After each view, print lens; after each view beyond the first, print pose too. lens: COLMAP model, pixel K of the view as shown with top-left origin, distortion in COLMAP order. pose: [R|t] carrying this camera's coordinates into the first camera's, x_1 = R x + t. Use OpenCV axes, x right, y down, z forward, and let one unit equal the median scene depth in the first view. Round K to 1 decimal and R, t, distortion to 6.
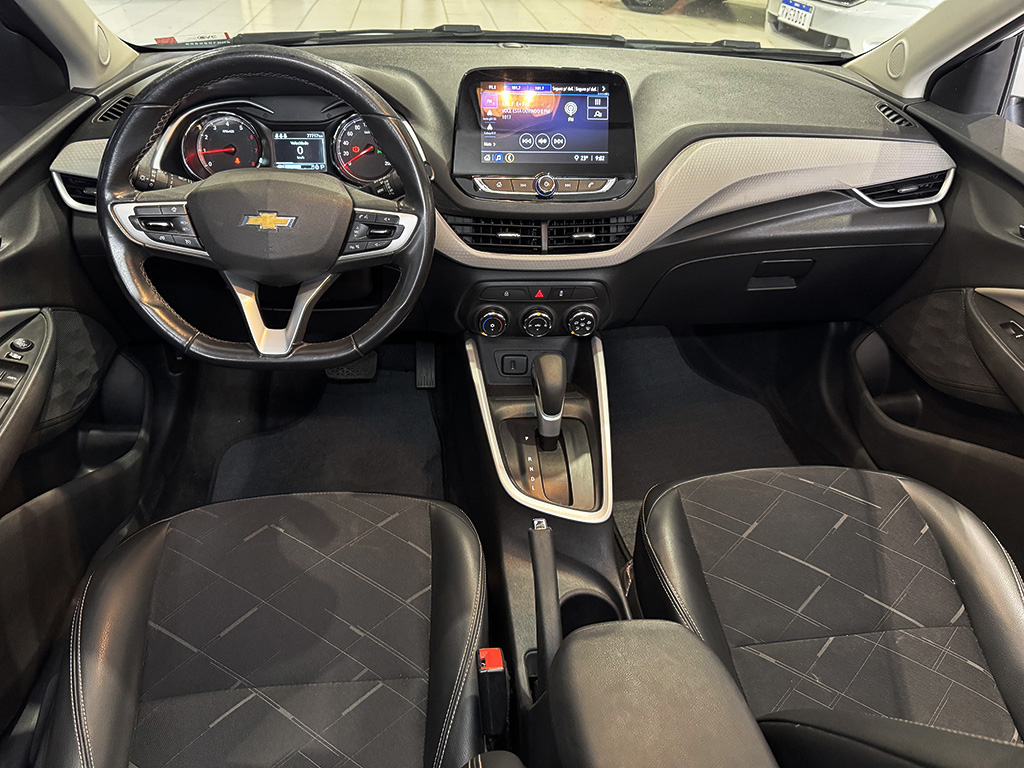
lens RADIAL K [[719.0, 0, 511.6], [0, 719.0, 388.3], [0, 0, 1]] dist [0.097820, -0.143572]
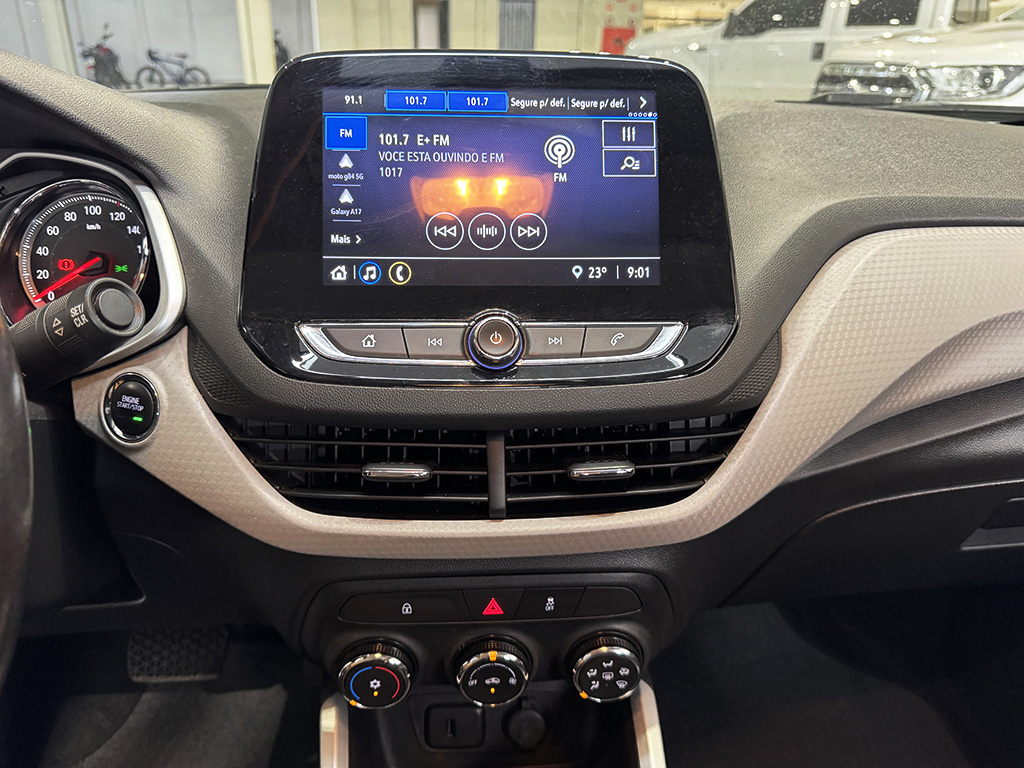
lens RADIAL K [[725.3, 0, 512.0], [0, 725.3, 384.0], [0, 0, 1]] dist [0.187550, -0.383592]
pose [[0.999706, -0.011632, -0.021263, 0.061975], [0.007601, 0.983512, -0.180685, -0.188382], [0.023015, 0.180470, 0.983311, 0.625053]]
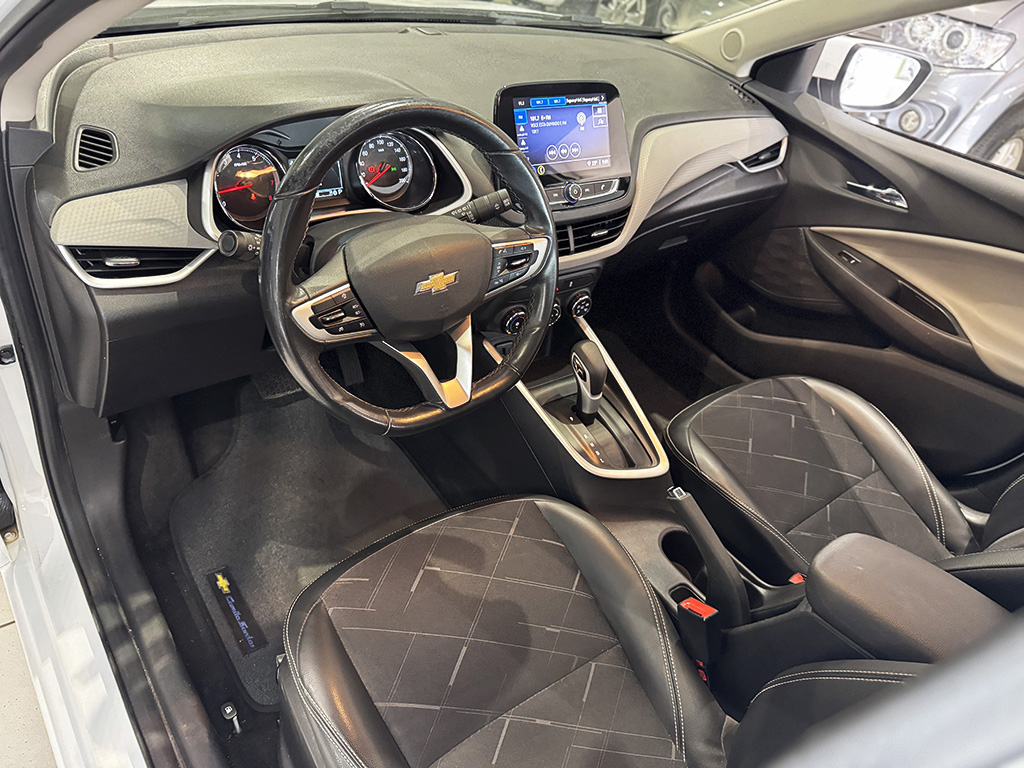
lens RADIAL K [[725.3, 0, 512.0], [0, 725.3, 384.0], [0, 0, 1]] dist [0.187550, -0.383592]
pose [[0.854572, -0.229913, 0.465667, -0.602371], [0.169697, 0.971067, 0.168021, -0.198691], [-0.490825, -0.064564, 0.868863, 0.064195]]
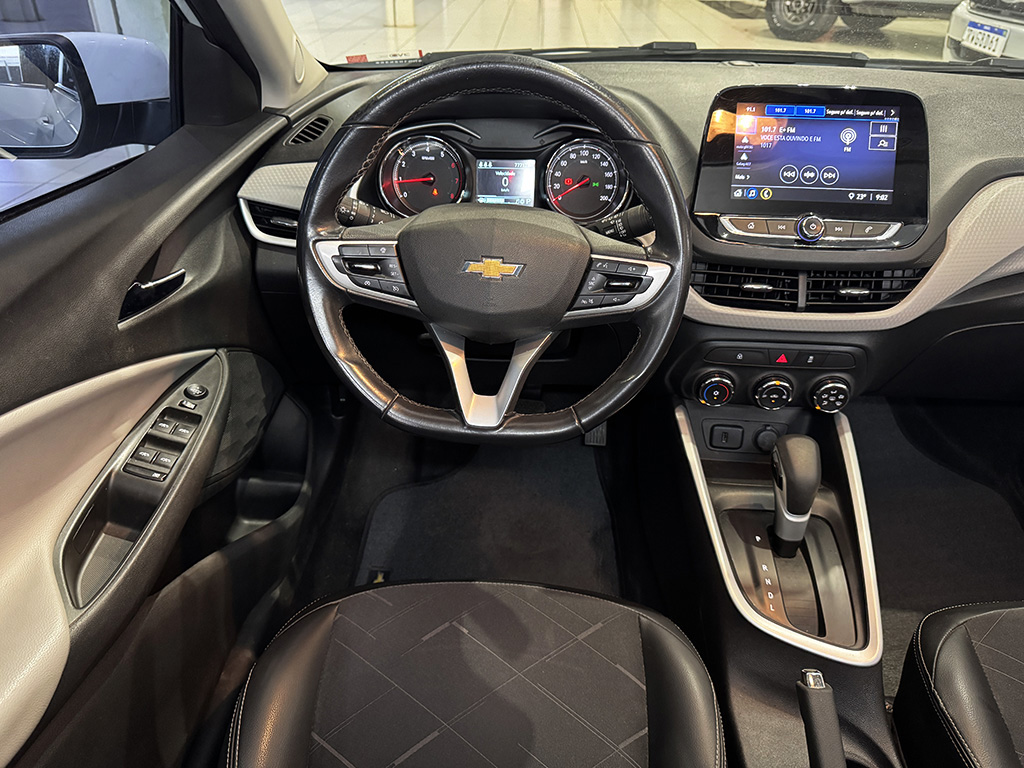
lens RADIAL K [[731.4, 0, 512.0], [0, 731.4, 384.0], [0, 0, 1]] dist [0.033978, -0.051231]
pose [[0.988043, 0.060869, -0.141656, -0.151160], [-0.066312, 0.997219, -0.034023, -0.058296], [0.139191, 0.043009, 0.989331, 0.153990]]
